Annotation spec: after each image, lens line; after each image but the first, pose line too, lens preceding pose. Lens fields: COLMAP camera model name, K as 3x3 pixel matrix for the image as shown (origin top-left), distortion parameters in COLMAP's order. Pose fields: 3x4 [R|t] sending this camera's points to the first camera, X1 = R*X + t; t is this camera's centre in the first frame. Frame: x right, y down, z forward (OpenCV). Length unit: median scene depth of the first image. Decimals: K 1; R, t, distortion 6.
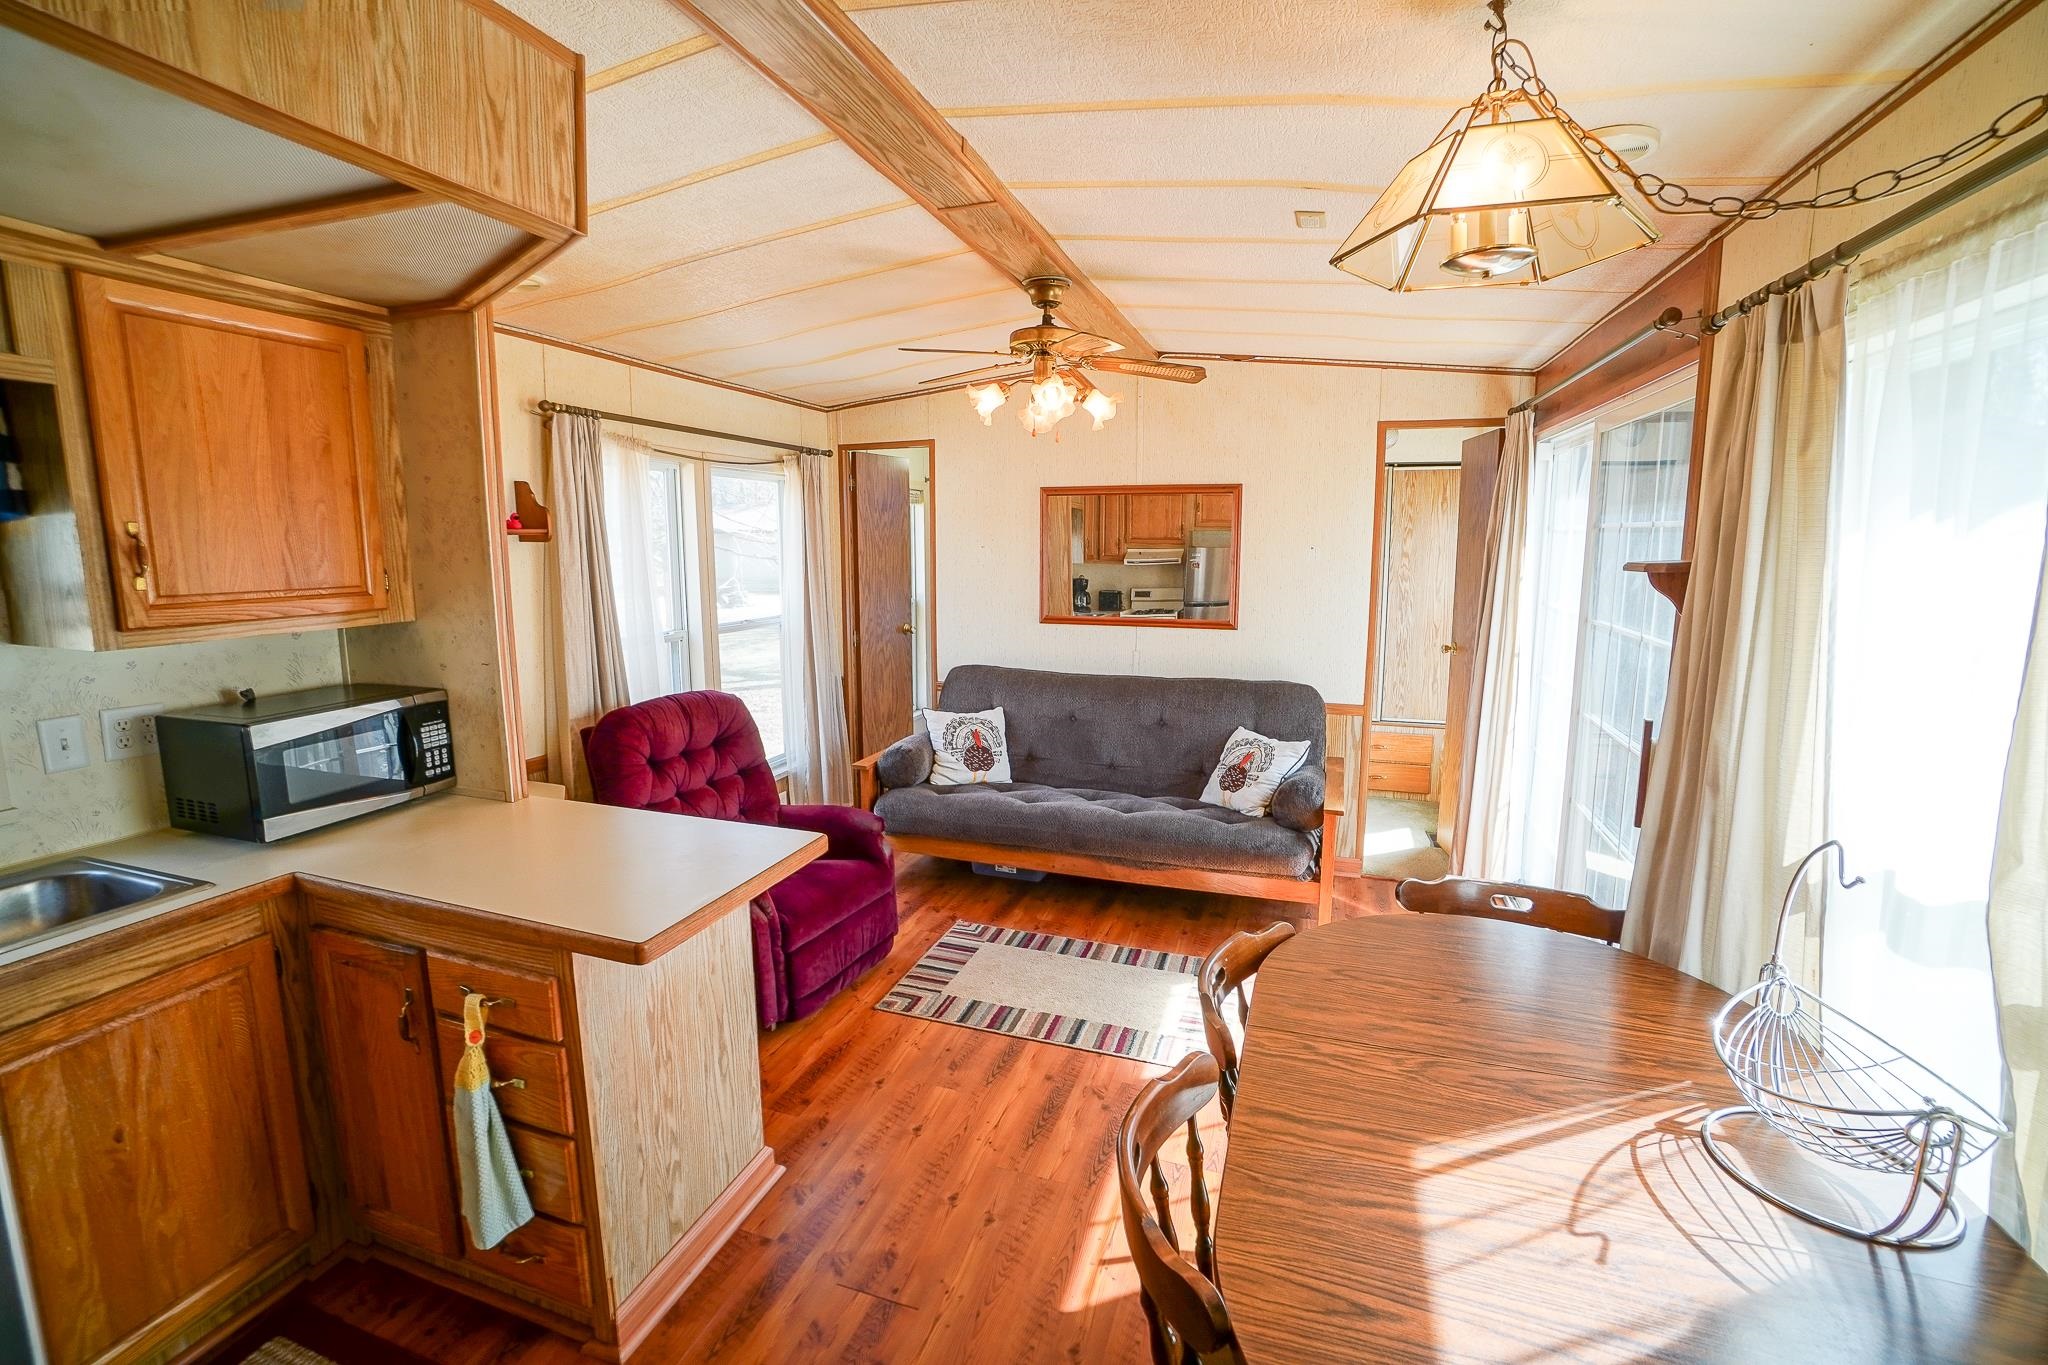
lens RADIAL K [[901.7, 0, 1003.0], [0, 901.7, 668.1], [0, 0, 1]] dist [-0.067507, 0.024620]
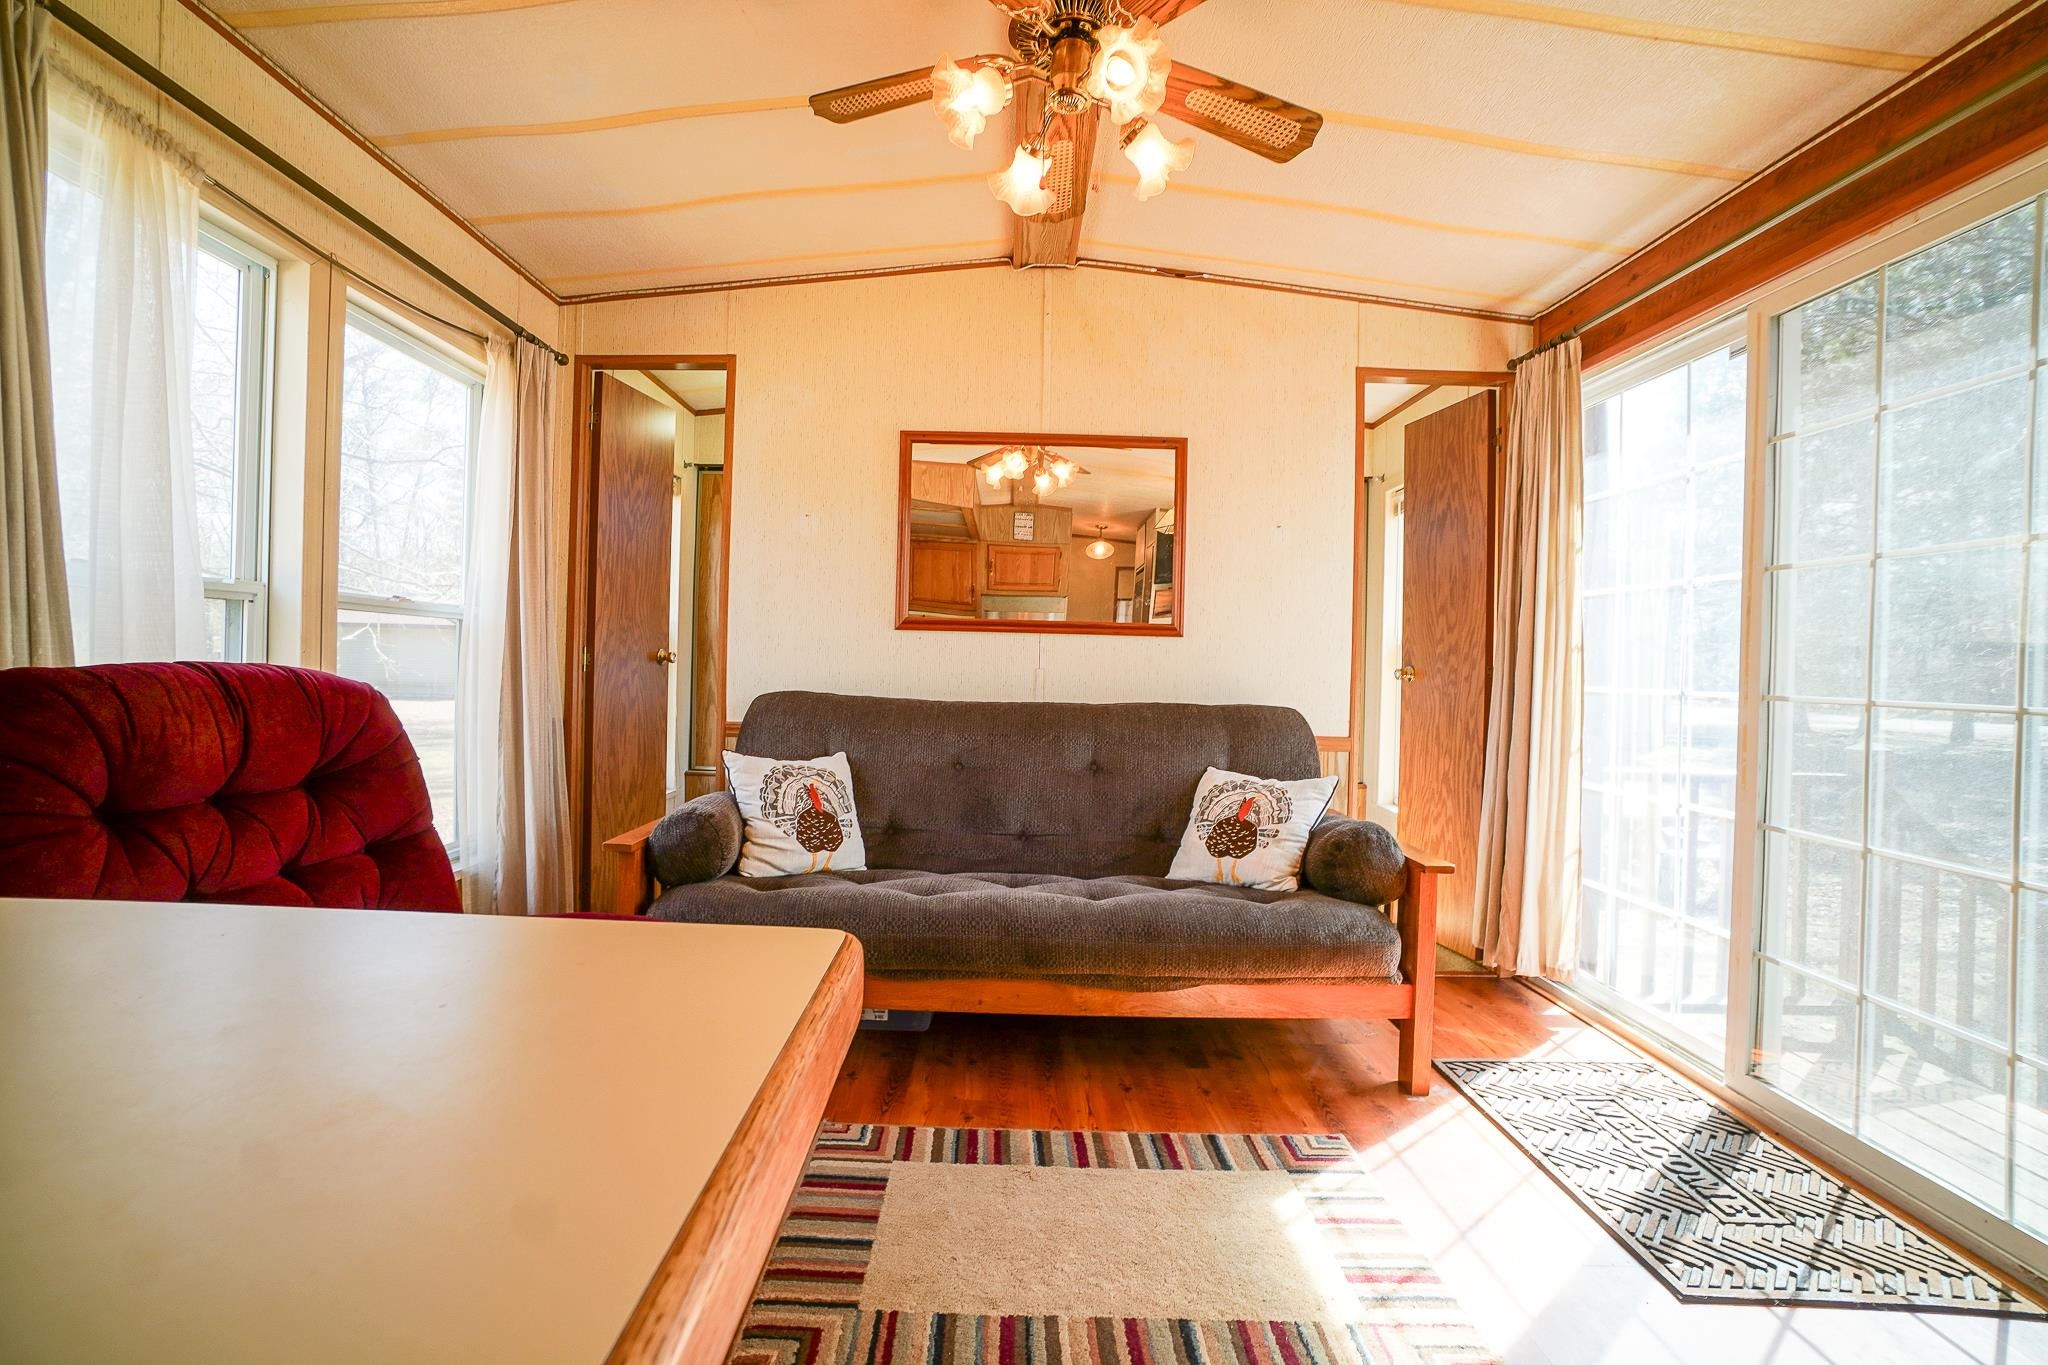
lens RADIAL K [[901.7, 0, 1003.0], [0, 901.7, 668.1], [0, 0, 1]] dist [-0.067507, 0.024620]
pose [[0.942044, 0.023692, 0.334653, -0.123344], [0.021649, 0.991131, -0.131109, 0.078641], [-0.334792, 0.130756, 0.933176, 0.405581]]
